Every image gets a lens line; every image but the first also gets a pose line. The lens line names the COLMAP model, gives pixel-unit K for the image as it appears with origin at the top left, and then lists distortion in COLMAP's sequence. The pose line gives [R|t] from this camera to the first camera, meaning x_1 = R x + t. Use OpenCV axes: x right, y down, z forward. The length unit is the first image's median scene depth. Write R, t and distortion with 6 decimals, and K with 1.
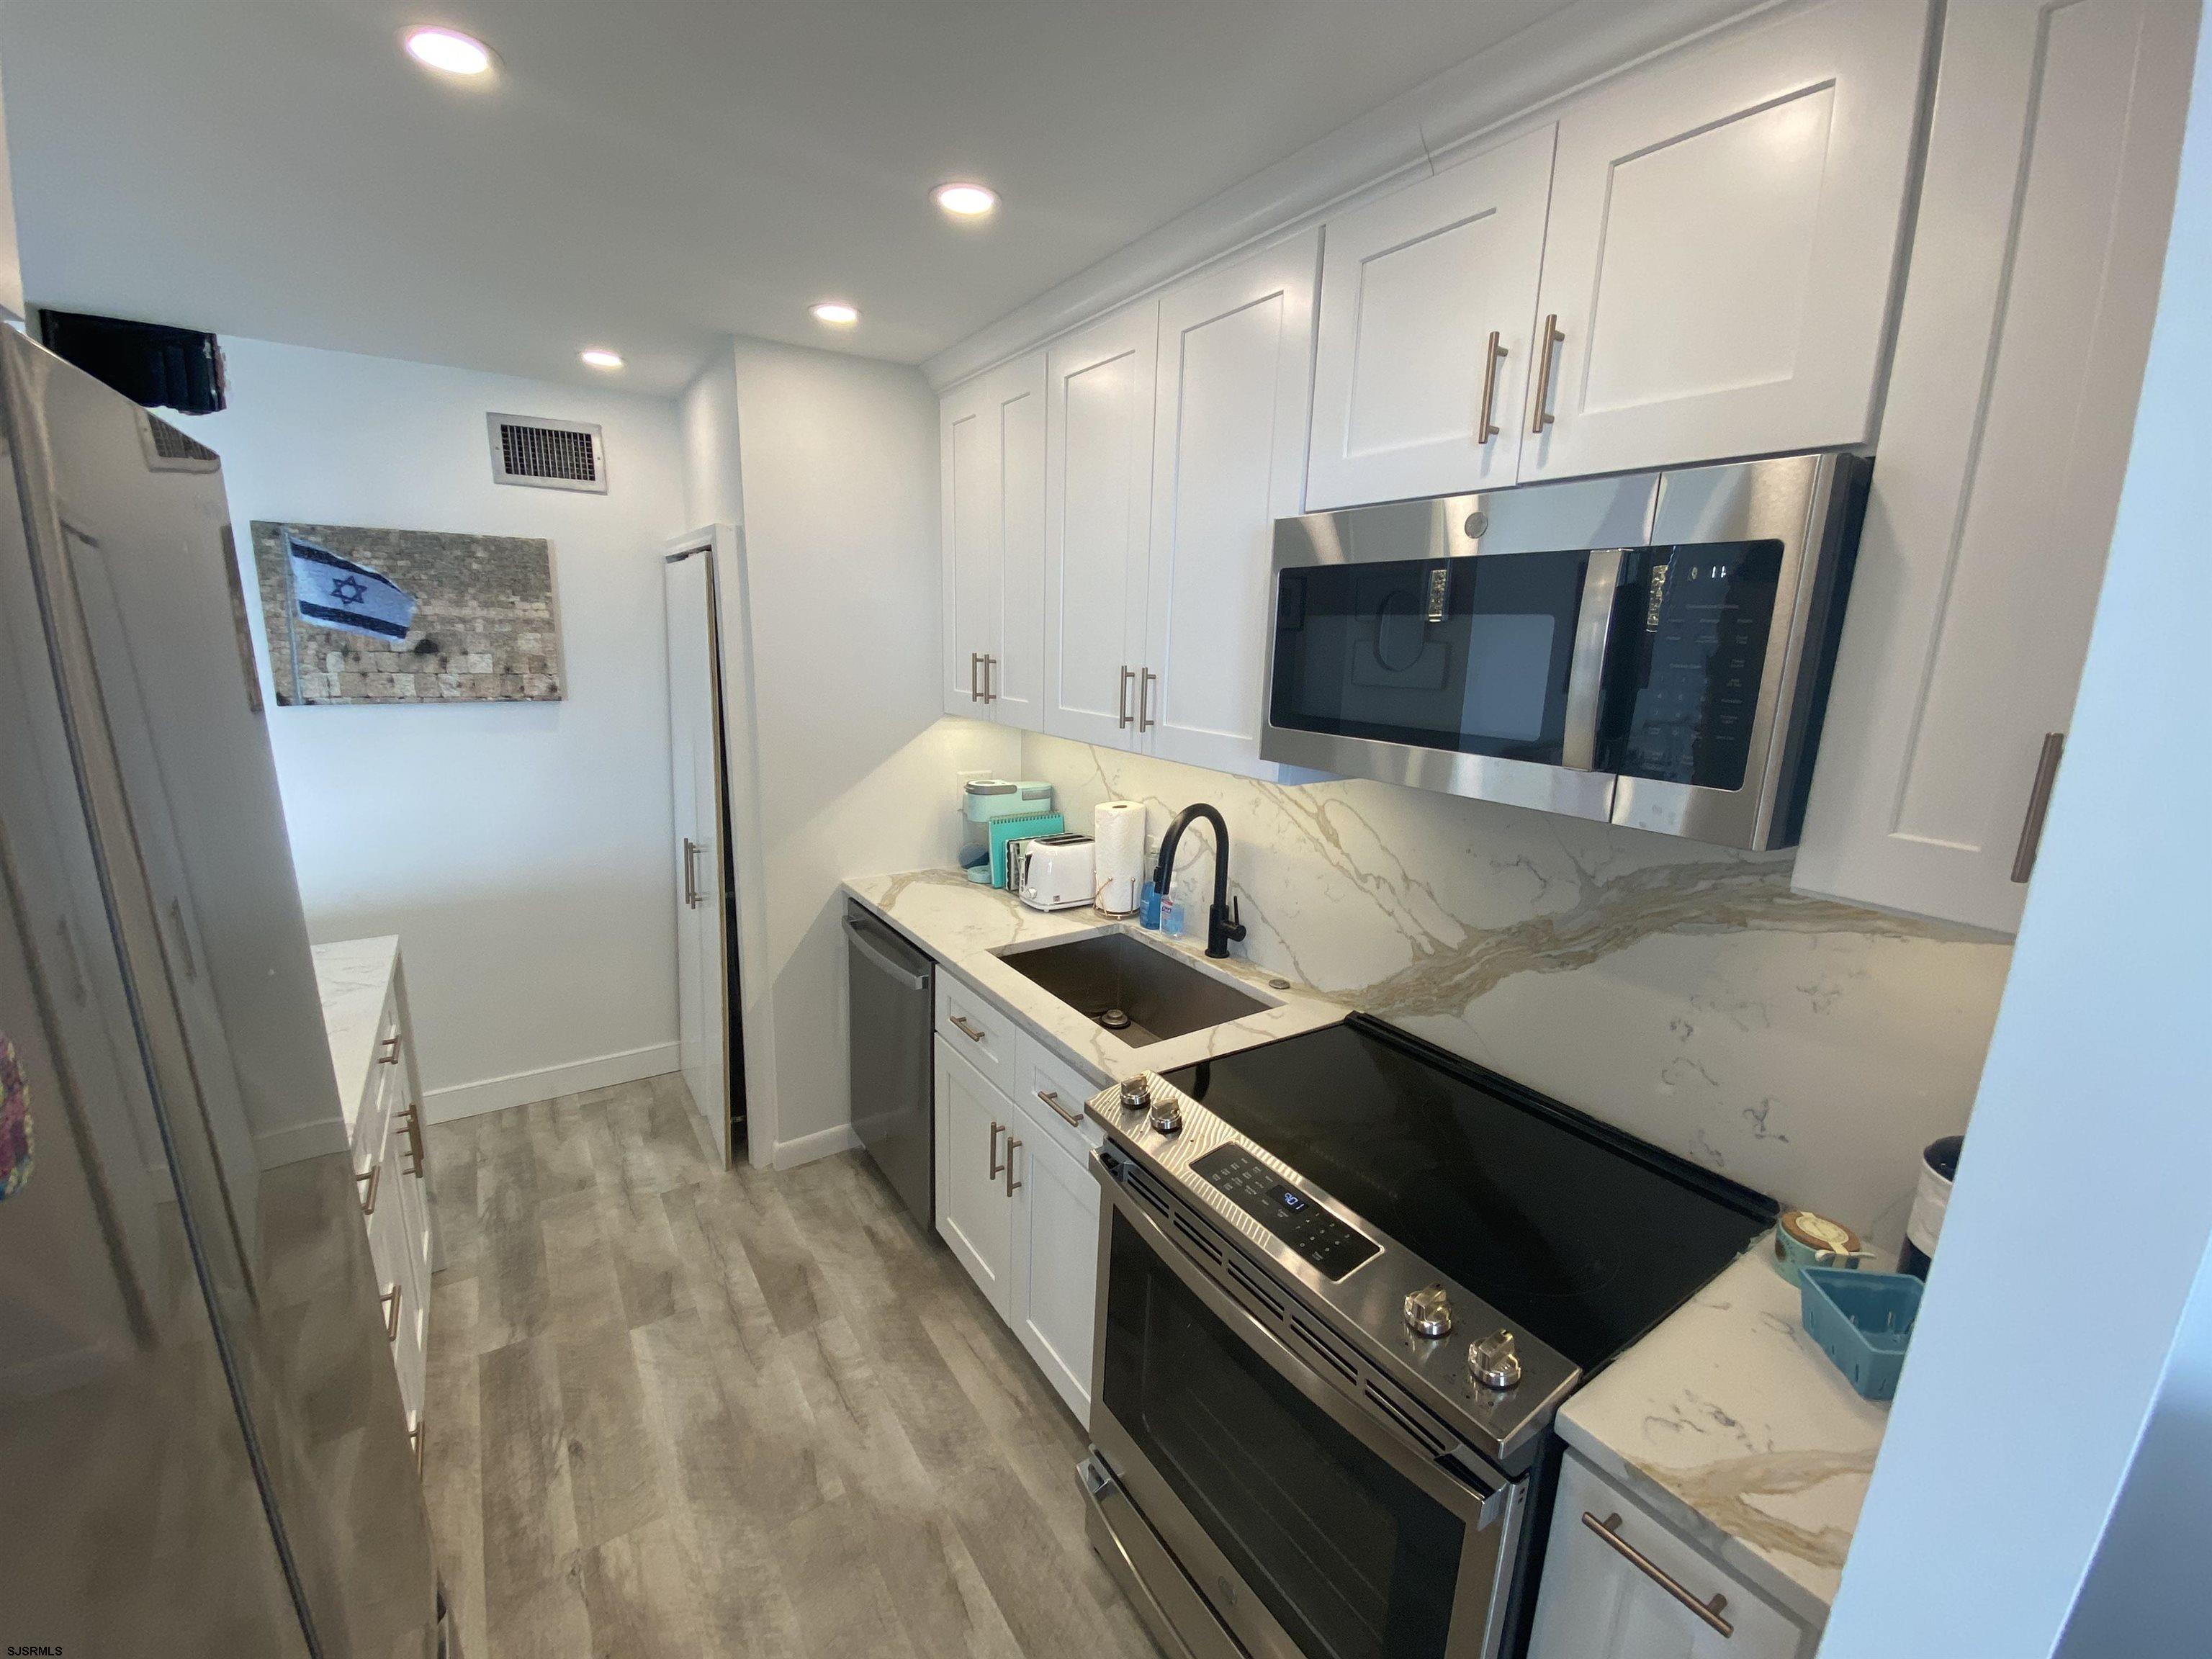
lens RADIAL K [[893.4, 0, 1093.9], [0, 893.4, 826.3], [0, 0, 1]] dist [0.020554, -0.019525]
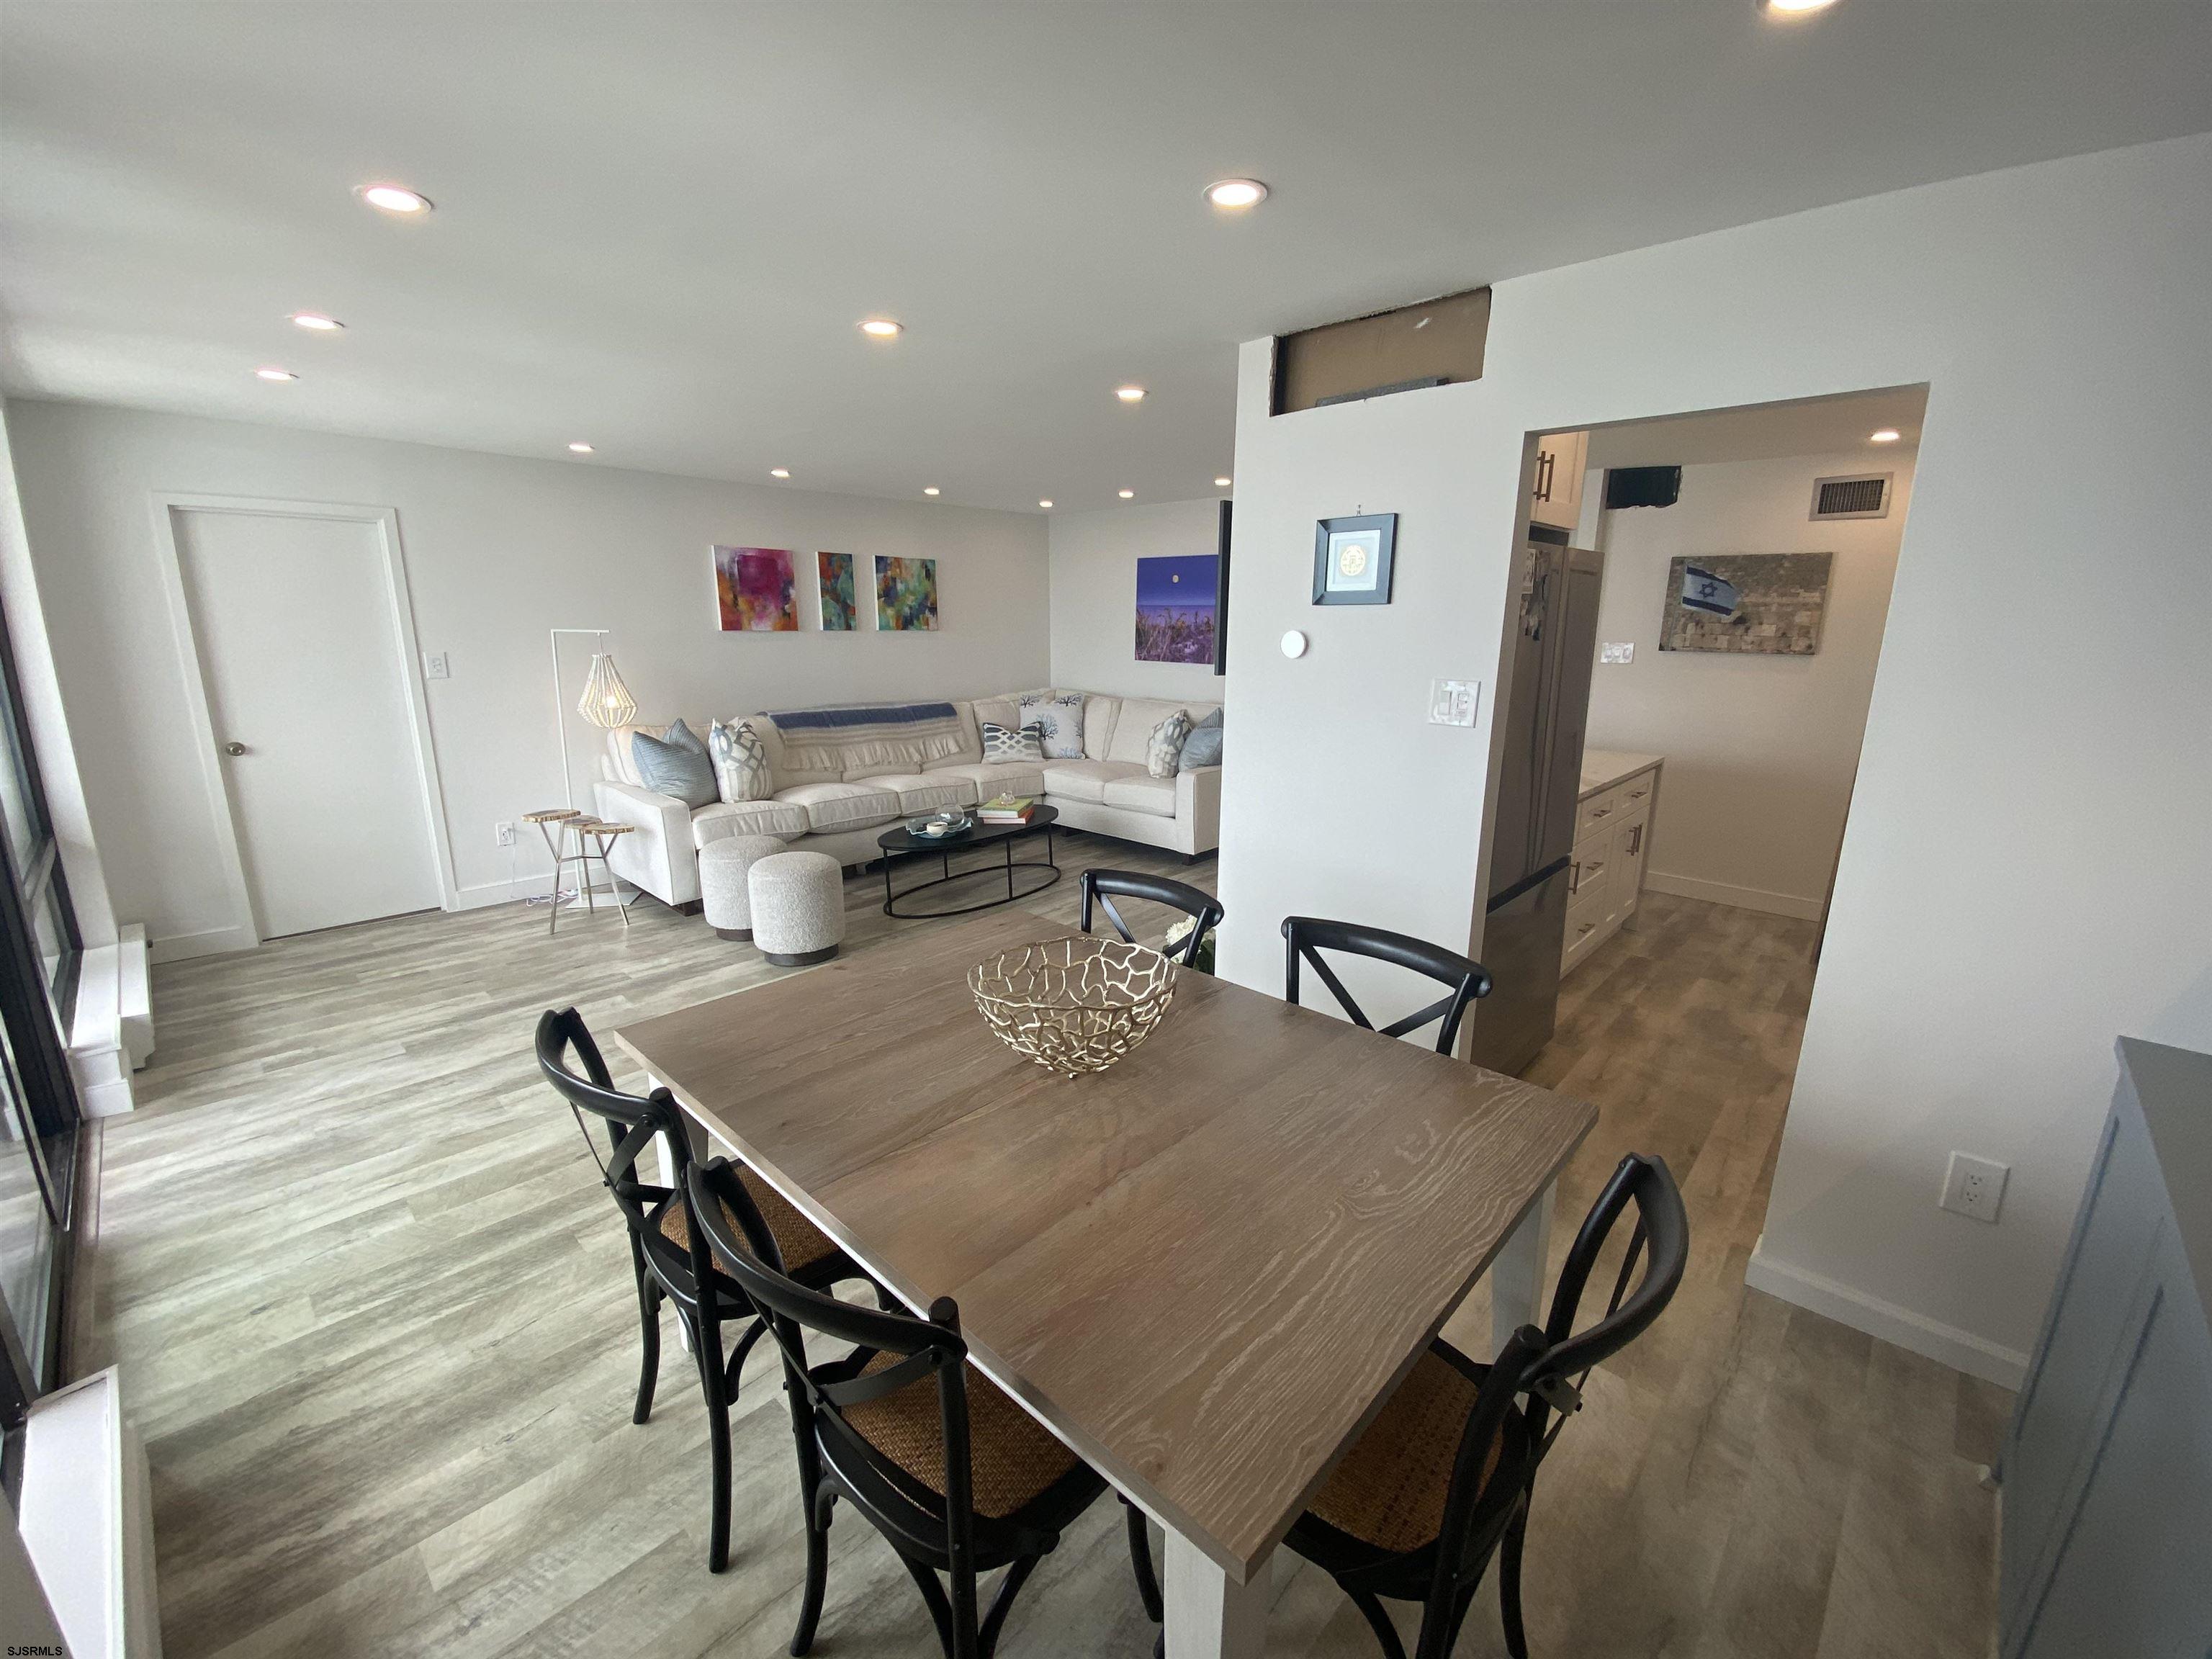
lens RADIAL K [[893.4, 0, 1107.5], [0, 893.4, 831.5], [0, 0, 1]] dist [0.020554, -0.019525]
pose [[0.220270, 0.198709, -0.954985, 1.054835], [-0.207521, 0.966165, 0.153170, 0.264733], [0.953109, 0.164440, 0.254054, -0.795012]]
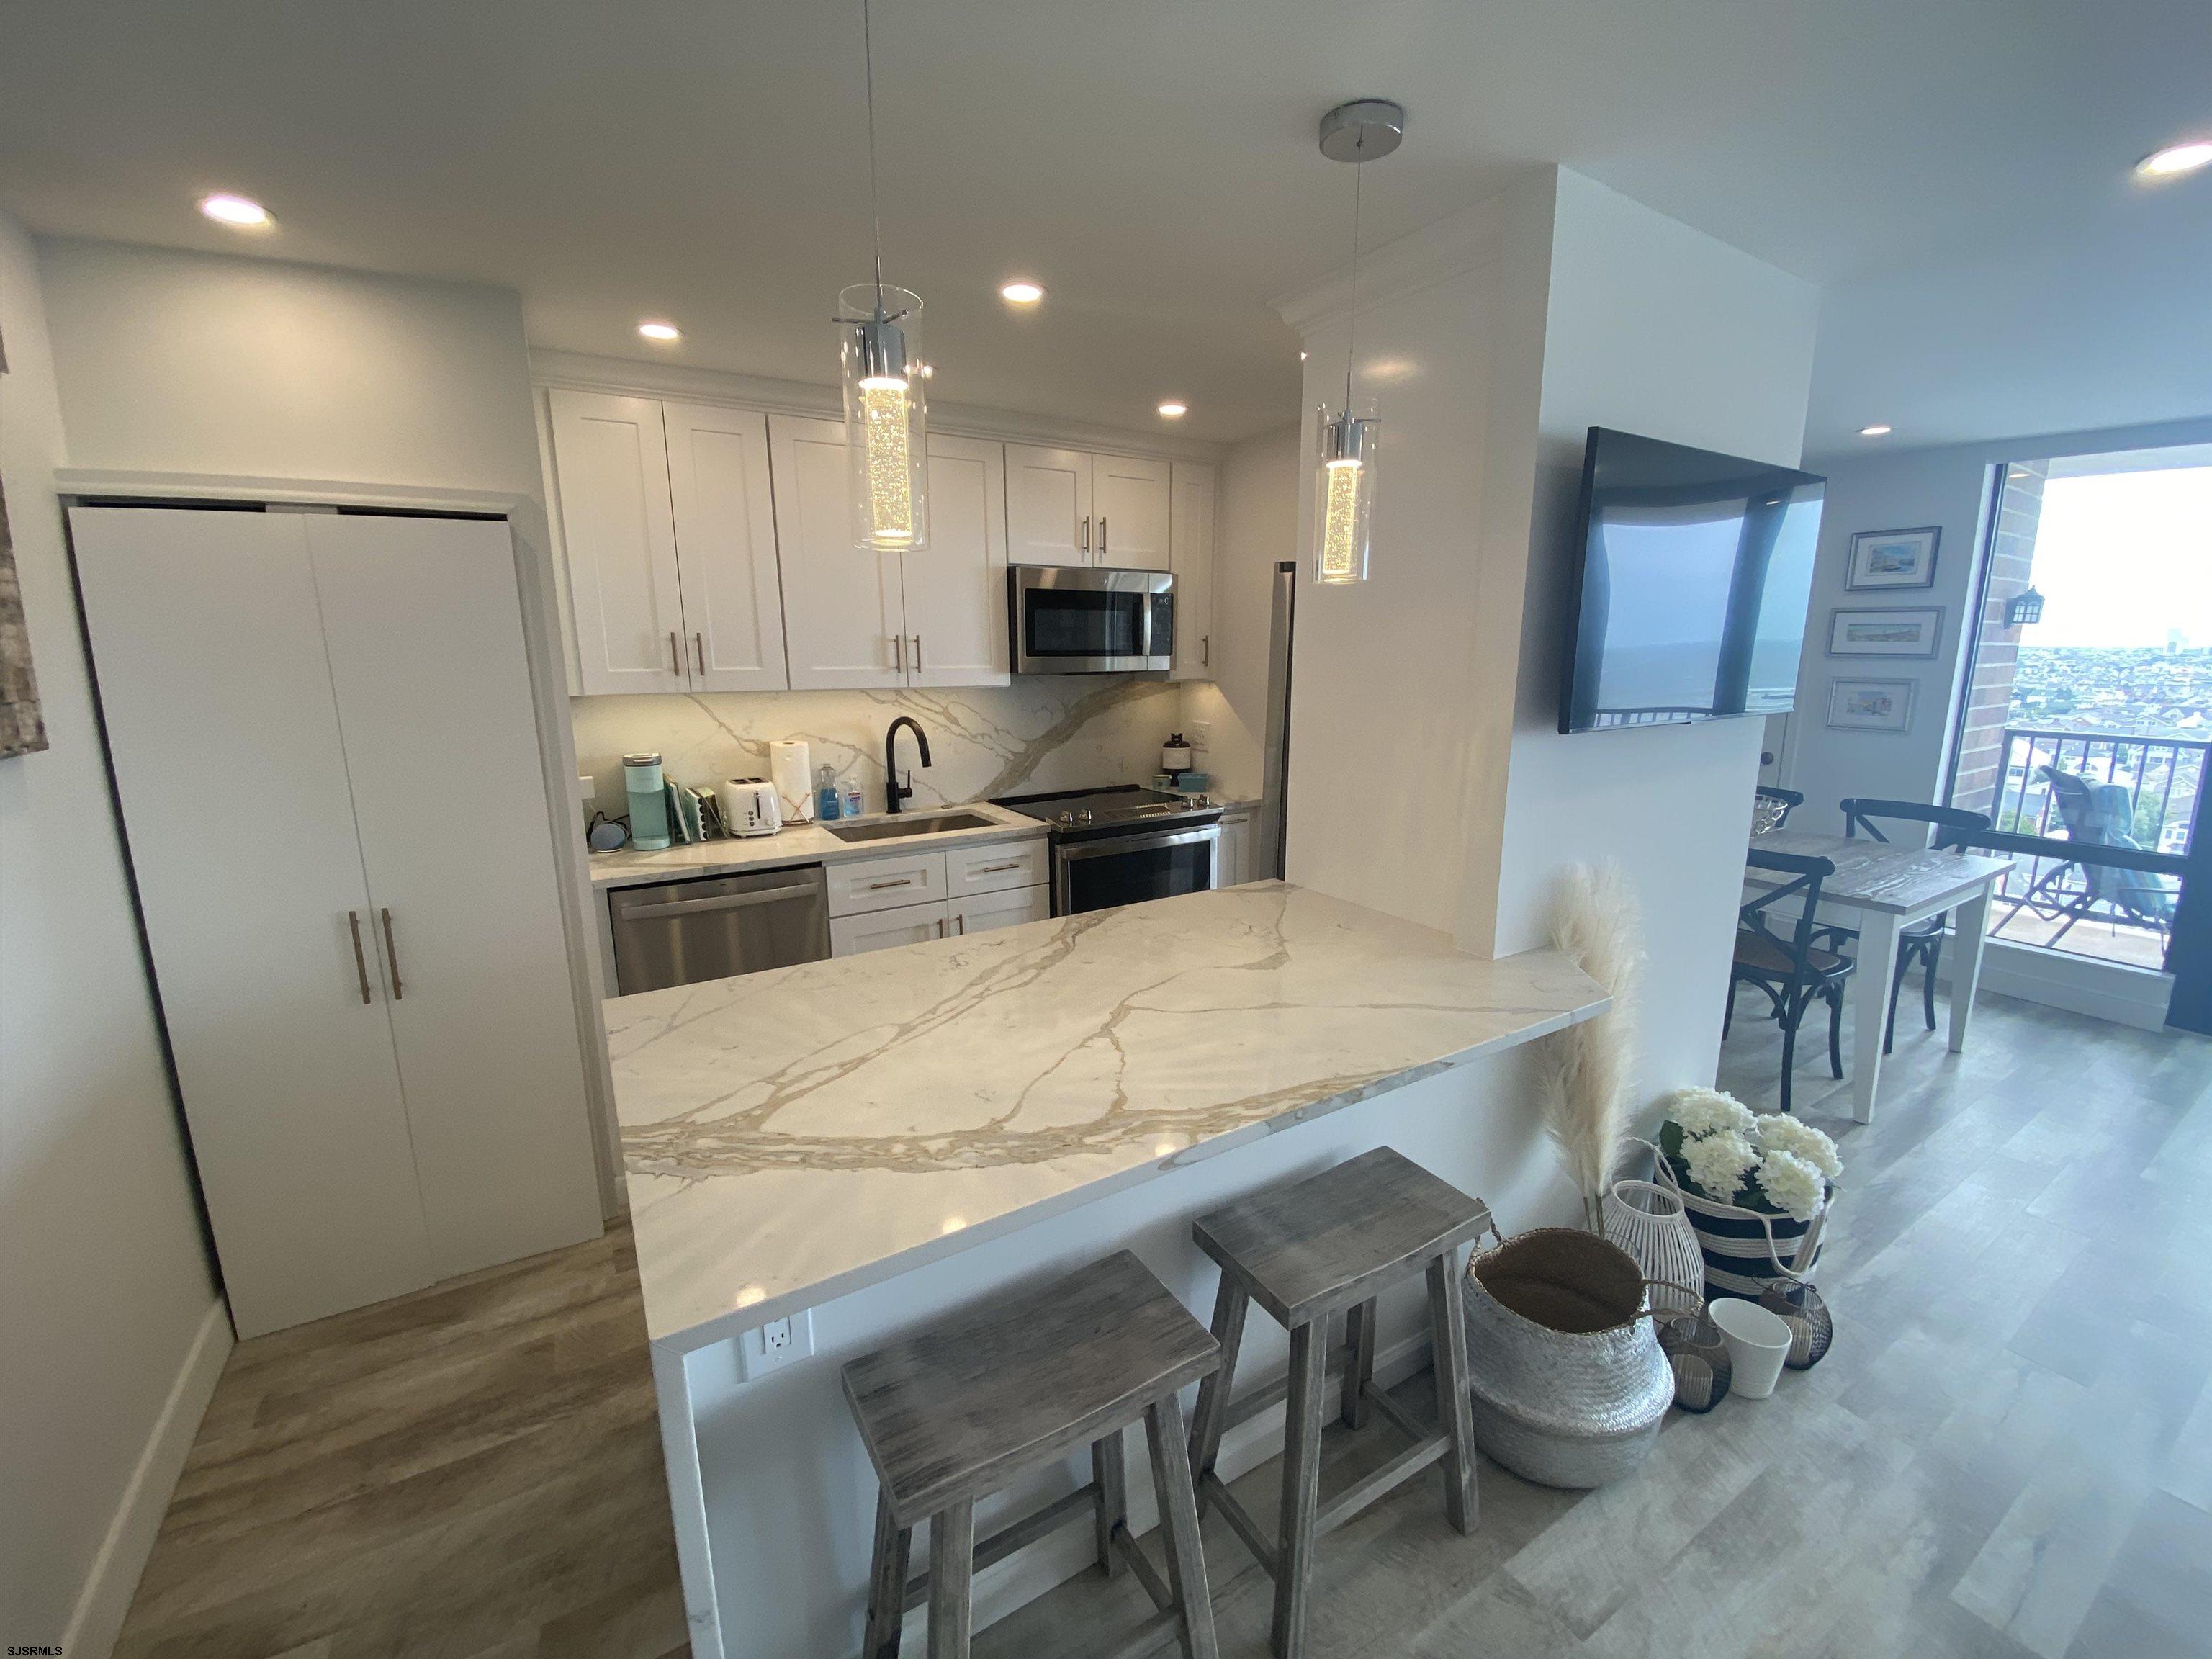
lens RADIAL K [[893.4, 0, 1107.8], [0, 893.4, 830.9], [0, 0, 1]] dist [0.020554, -0.019525]
pose [[0.046941, -0.226898, 0.972787, -1.650531], [0.221478, 0.951985, 0.211358, -0.097238], [-0.974035, 0.205529, 0.094940, 0.517791]]
